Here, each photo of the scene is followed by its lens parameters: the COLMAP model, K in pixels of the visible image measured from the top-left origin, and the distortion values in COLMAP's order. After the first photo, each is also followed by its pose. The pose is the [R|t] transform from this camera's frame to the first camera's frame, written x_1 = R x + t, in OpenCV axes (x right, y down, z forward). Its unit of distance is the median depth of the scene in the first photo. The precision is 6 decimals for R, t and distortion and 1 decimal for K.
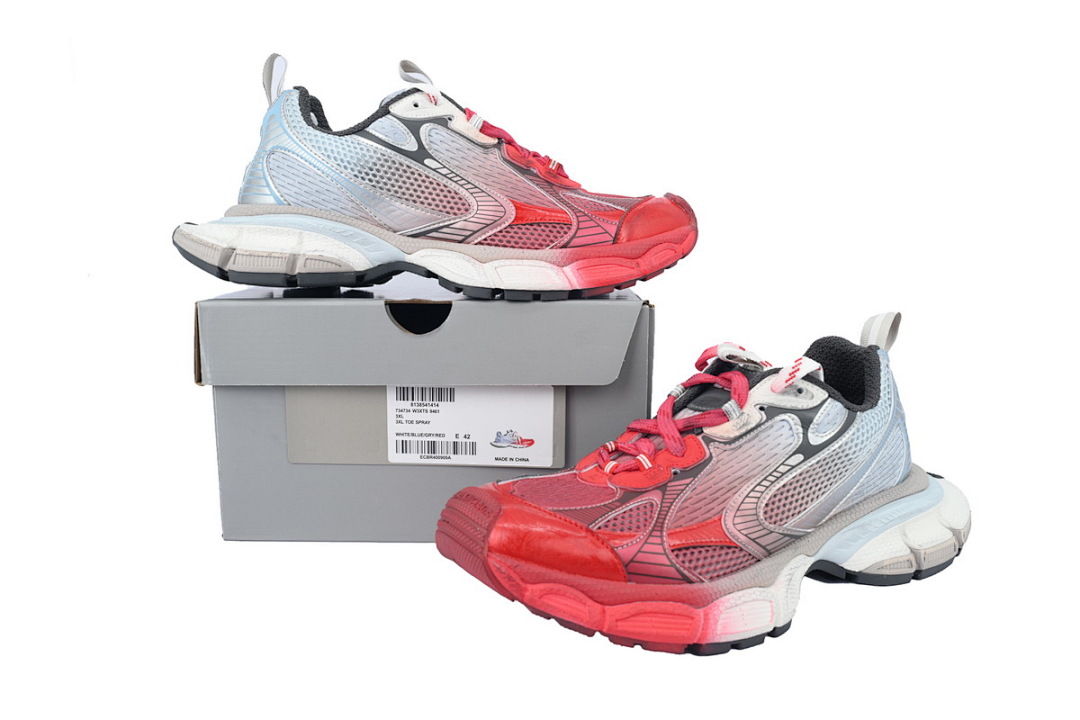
lens RADIAL K [[935.3, 0, 540.0], [0, 935.3, 360.0], [0, 0, 1]] dist [0.003273, 0.001613]
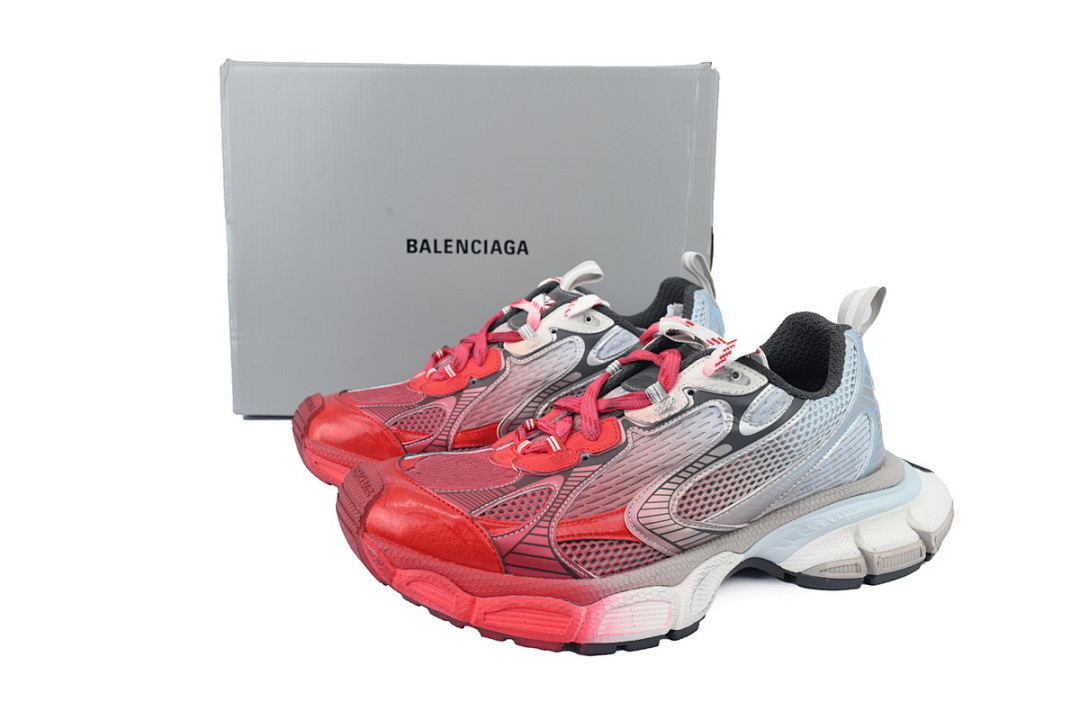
lens RADIAL K [[935.3, 0, 540.0], [0, 935.3, 360.0], [0, 0, 1]] dist [0.003273, 0.001613]
pose [[0.988687, 0.043451, -0.143561, 0.223407], [-0.033345, 0.996842, 0.072070, -0.041782], [0.146240, -0.066468, 0.987014, 0.072922]]
